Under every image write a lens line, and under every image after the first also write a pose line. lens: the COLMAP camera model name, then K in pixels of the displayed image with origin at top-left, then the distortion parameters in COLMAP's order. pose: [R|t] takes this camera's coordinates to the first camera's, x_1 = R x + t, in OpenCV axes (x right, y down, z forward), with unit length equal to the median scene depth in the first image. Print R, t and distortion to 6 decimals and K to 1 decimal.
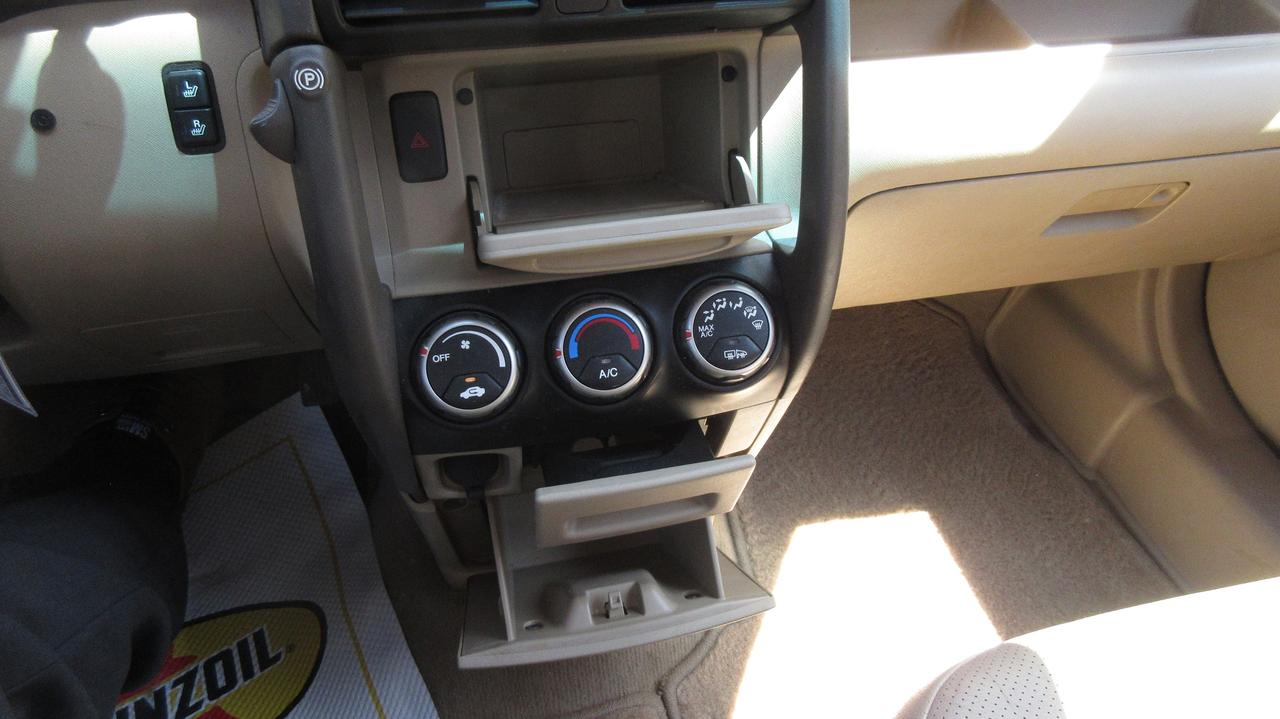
lens RADIAL K [[943.9, 0, 640.0], [0, 943.9, 359.5], [0, 0, 1]] dist [-0.018669, 0.040690]
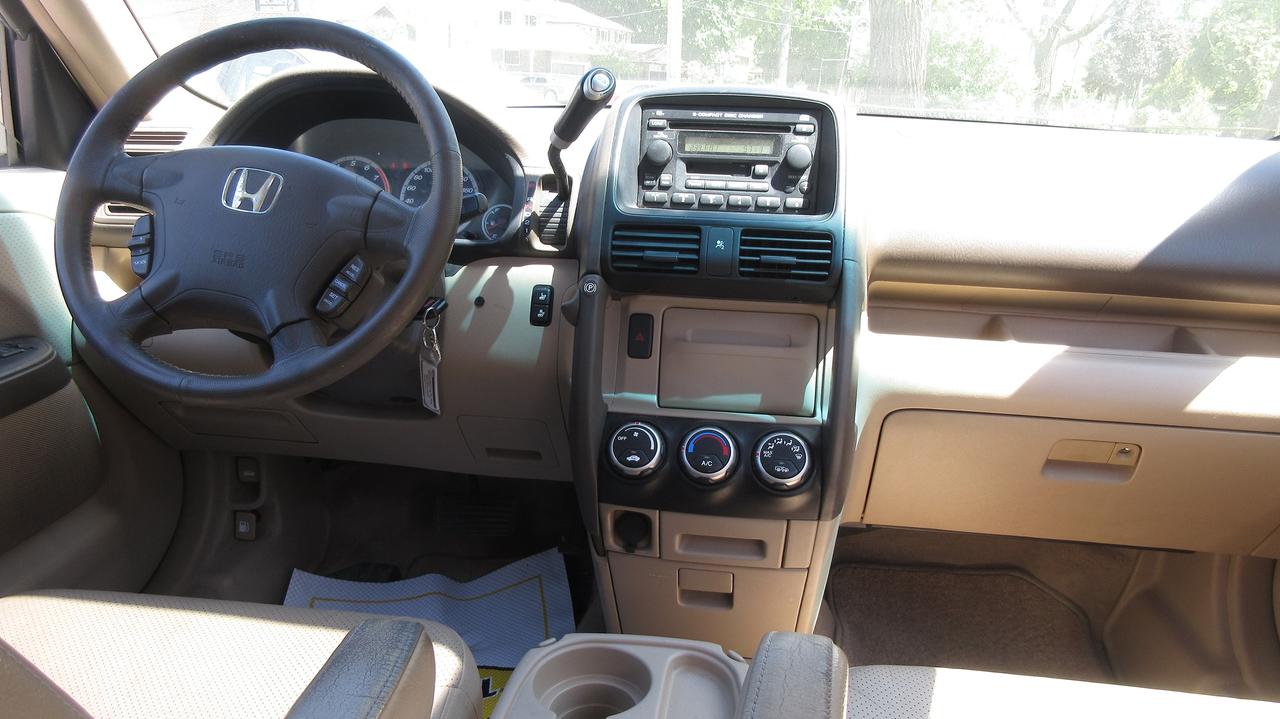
lens RADIAL K [[943.9, 0, 640.0], [0, 943.9, 359.5], [0, 0, 1]] dist [-0.018669, 0.040690]
pose [[0.929443, 0.108744, -0.352577, 0.467658], [-0.242763, 0.899843, -0.362422, 0.526856], [0.277853, 0.422443, 0.862751, -0.686203]]
